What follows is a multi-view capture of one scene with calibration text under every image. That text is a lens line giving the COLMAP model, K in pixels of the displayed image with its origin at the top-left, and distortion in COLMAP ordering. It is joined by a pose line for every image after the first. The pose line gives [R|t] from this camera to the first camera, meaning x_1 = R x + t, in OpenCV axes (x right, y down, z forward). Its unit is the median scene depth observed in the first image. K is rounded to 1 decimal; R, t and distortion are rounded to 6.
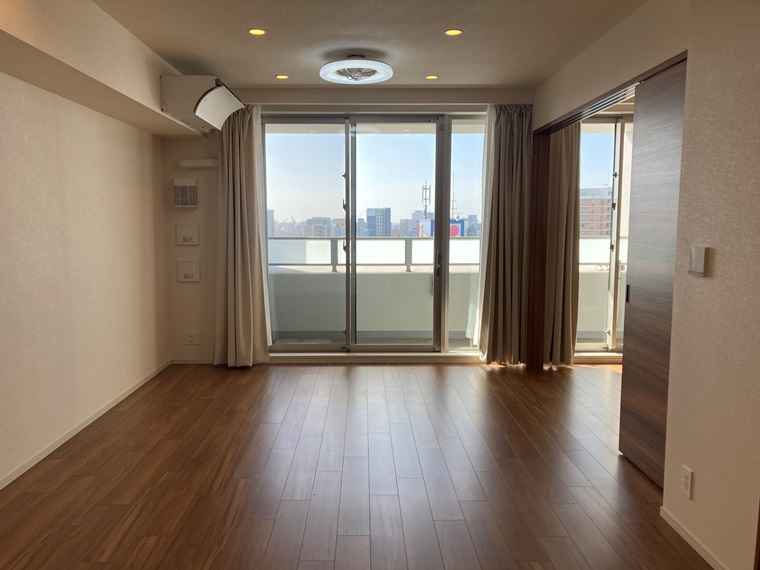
lens RADIAL K [[623.0, 0, 378.0], [0, 623.0, 286.4], [0, 0, 1]] dist [0.072874, -0.004208]
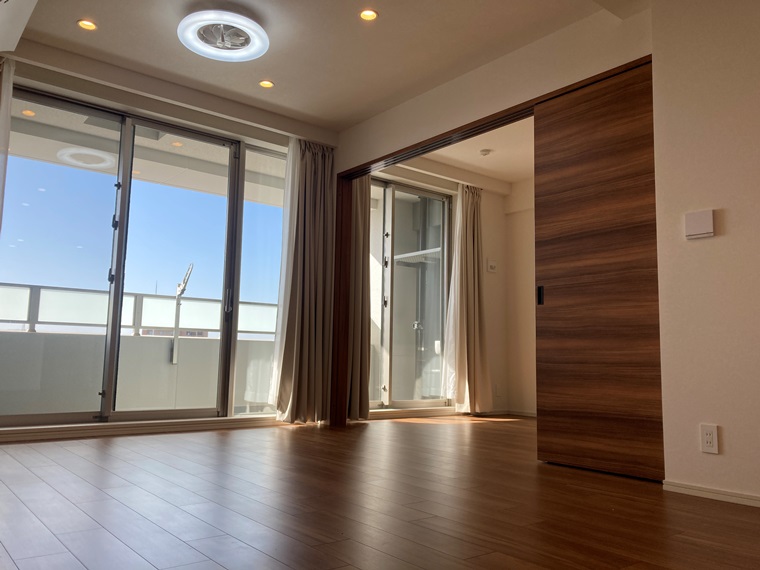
lens RADIAL K [[623.0, 0, 377.1], [0, 623.0, 288.9], [0, 0, 1]] dist [0.072874, -0.004208]
pose [[0.796652, 0.081869, 0.598868, -0.270471], [0.041633, 0.980999, -0.189492, 0.116084], [-0.603002, 0.175892, 0.778107, 0.232656]]
